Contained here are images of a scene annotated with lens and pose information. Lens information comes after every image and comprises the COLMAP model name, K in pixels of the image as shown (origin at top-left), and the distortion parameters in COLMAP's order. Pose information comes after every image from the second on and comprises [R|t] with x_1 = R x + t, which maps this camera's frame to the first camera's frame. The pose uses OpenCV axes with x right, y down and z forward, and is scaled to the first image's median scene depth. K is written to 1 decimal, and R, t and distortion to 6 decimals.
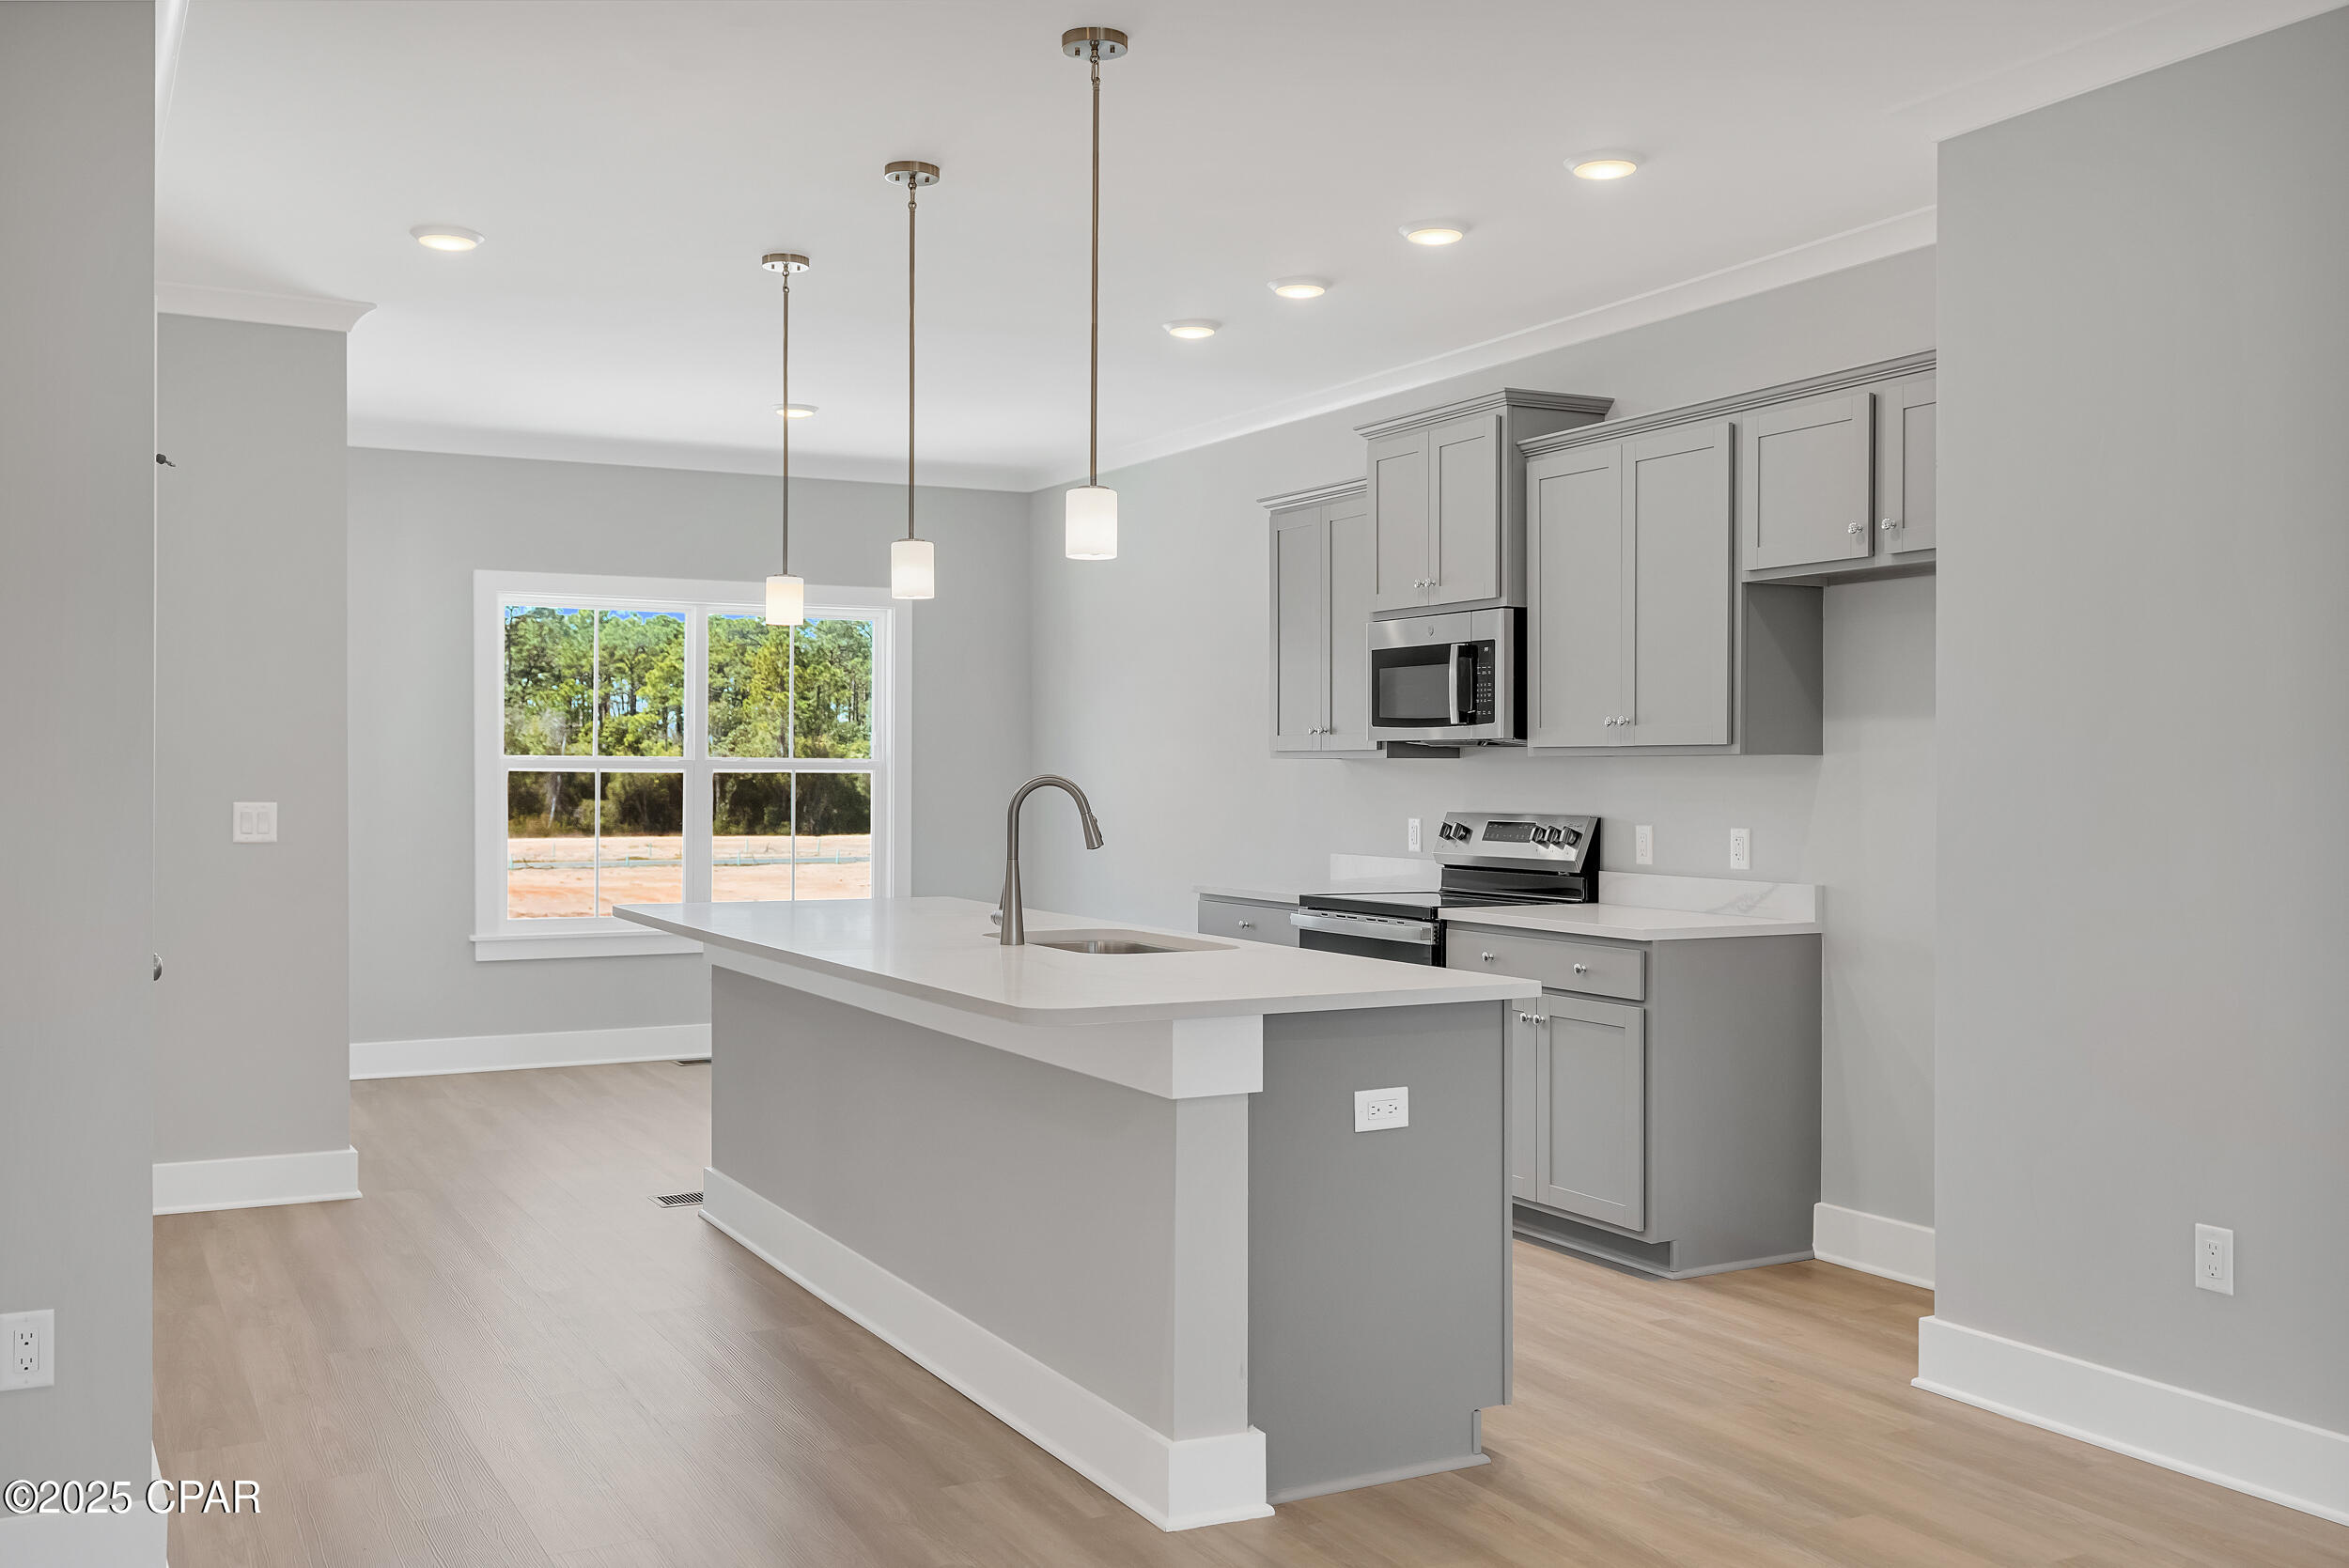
lens RADIAL K [[2108.2, 0, 1193.6], [0, 2108.2, 782.3], [0, 0, 1]] dist [0.012898, -0.013021]
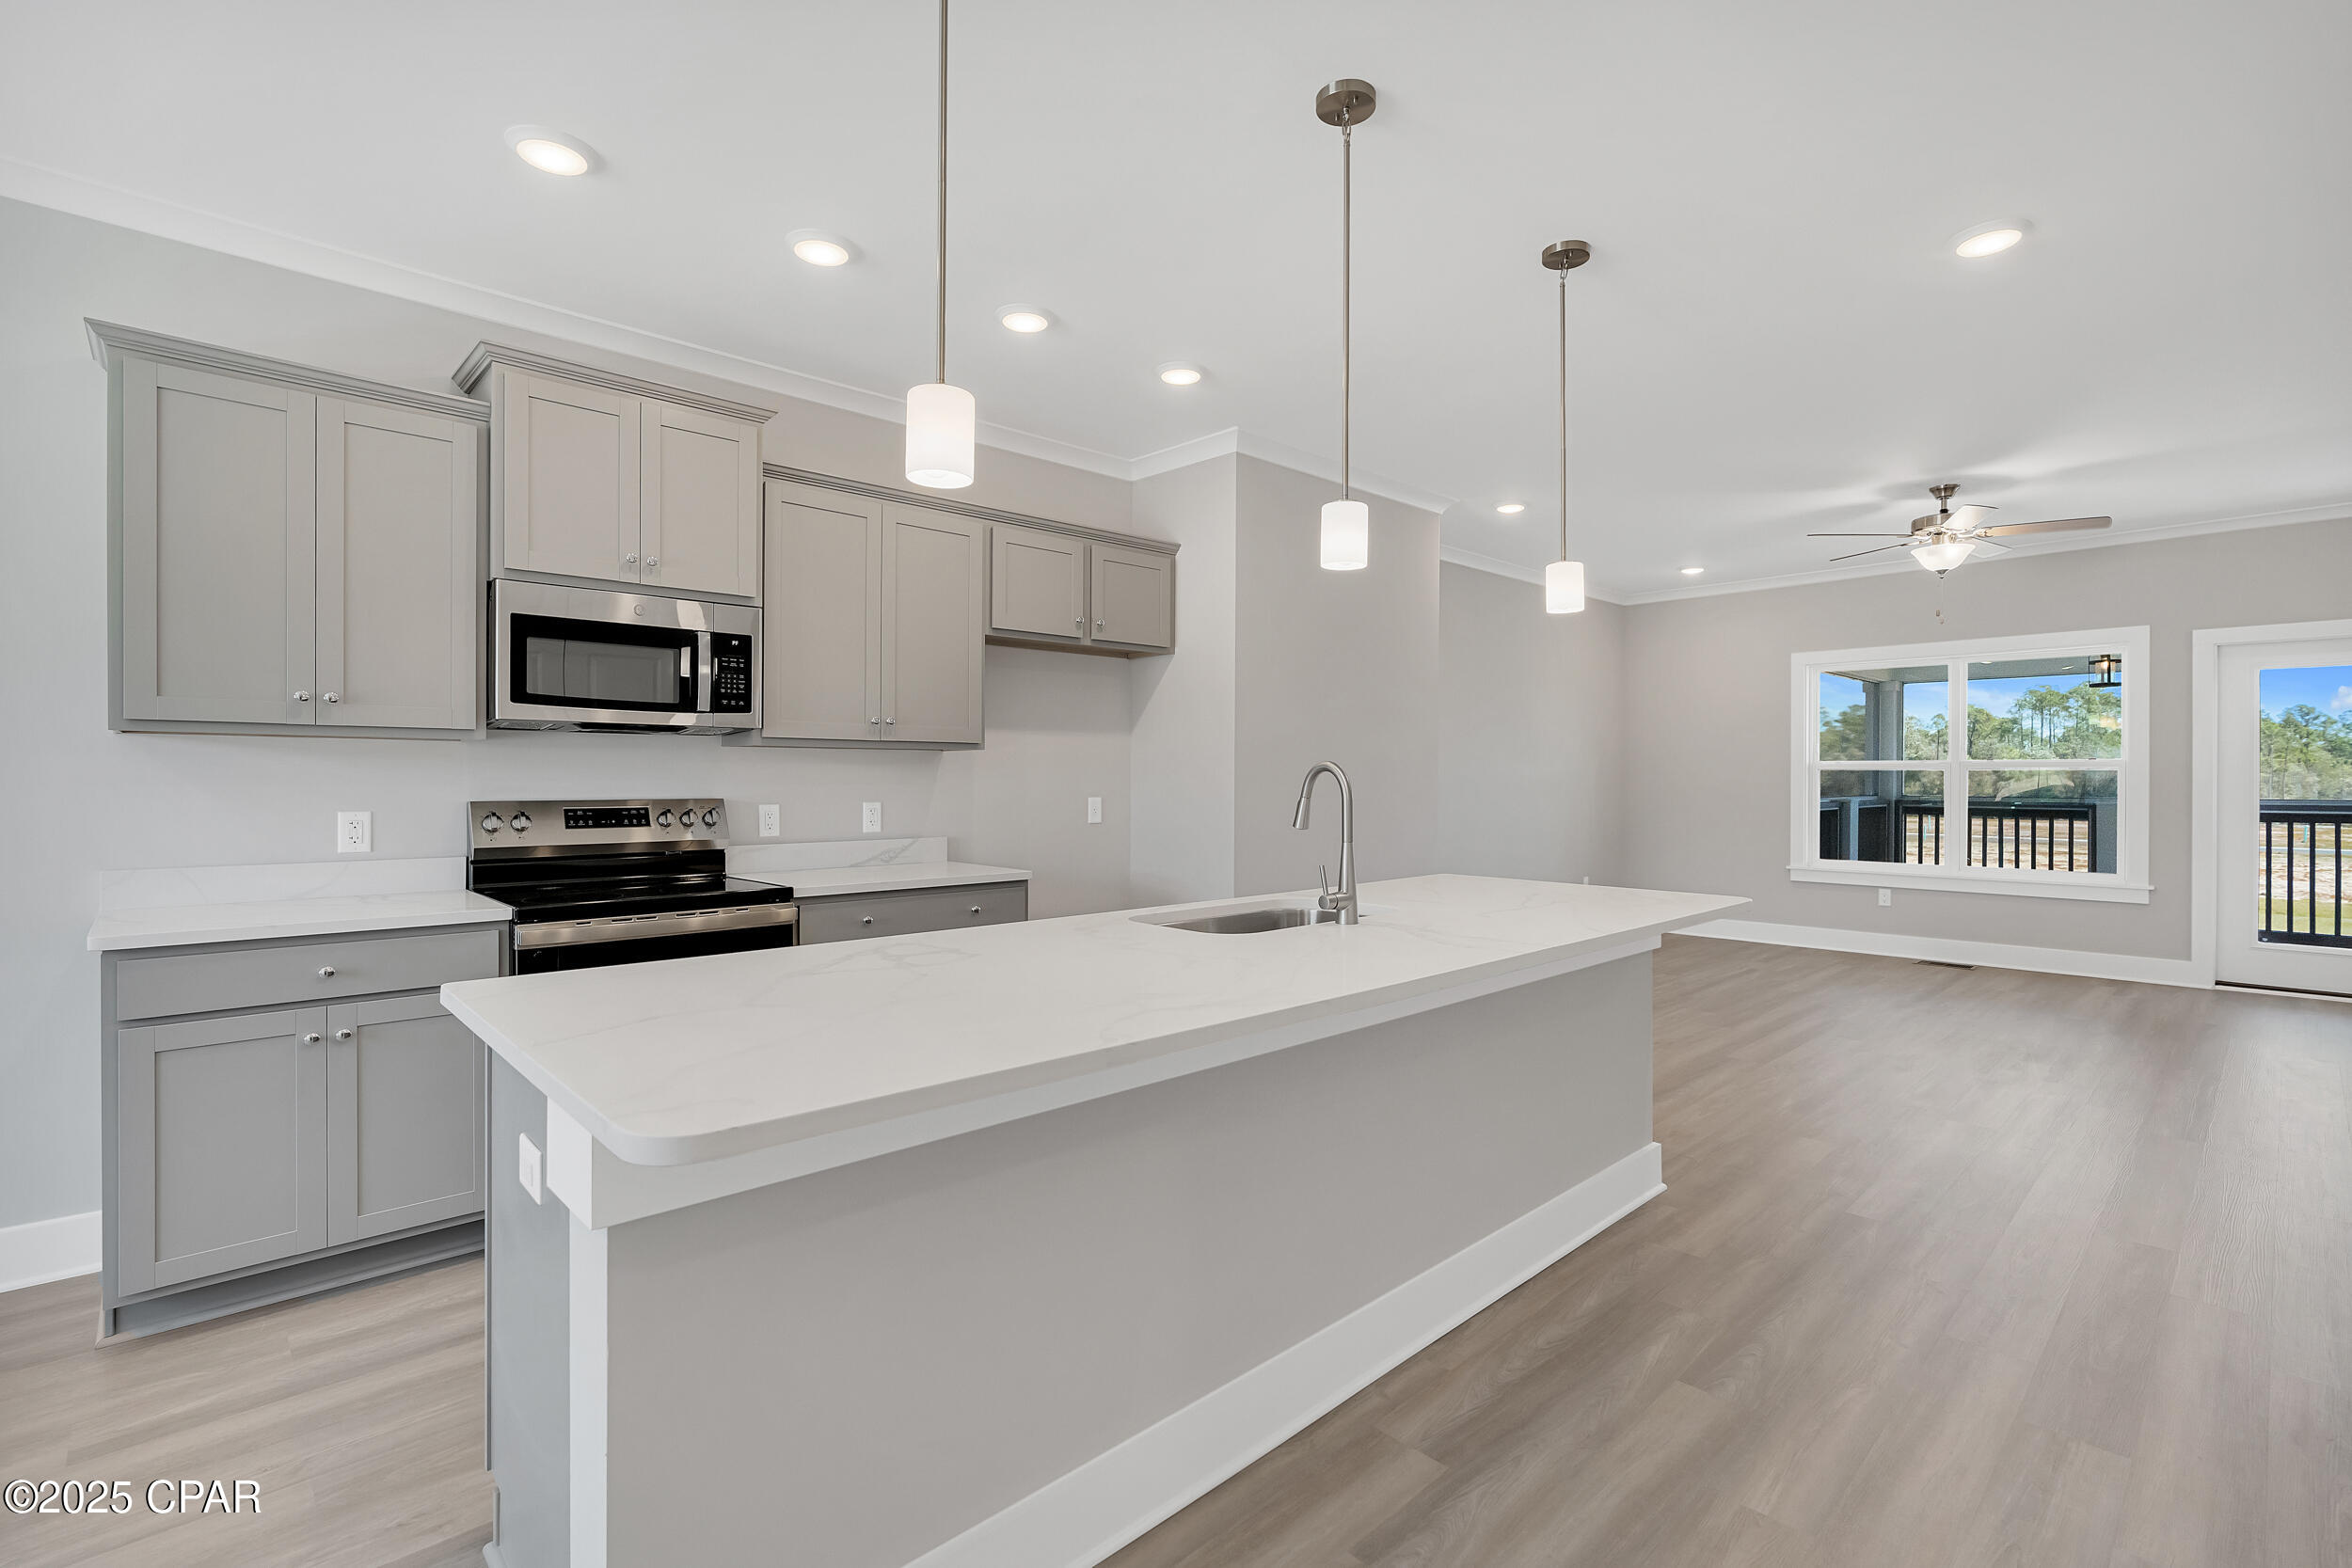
lens RADIAL K [[1064.8, 0, 1173.7], [0, 1064.8, 782.9], [0, 0, 1]] dist [-0.007544, 0.002592]
pose [[-0.261772, -0.009241, 0.965086, -0.494688], [-0.000632, 0.999956, 0.009403, 0.002515], [-0.965130, 0.001851, -0.261766, 1.054259]]
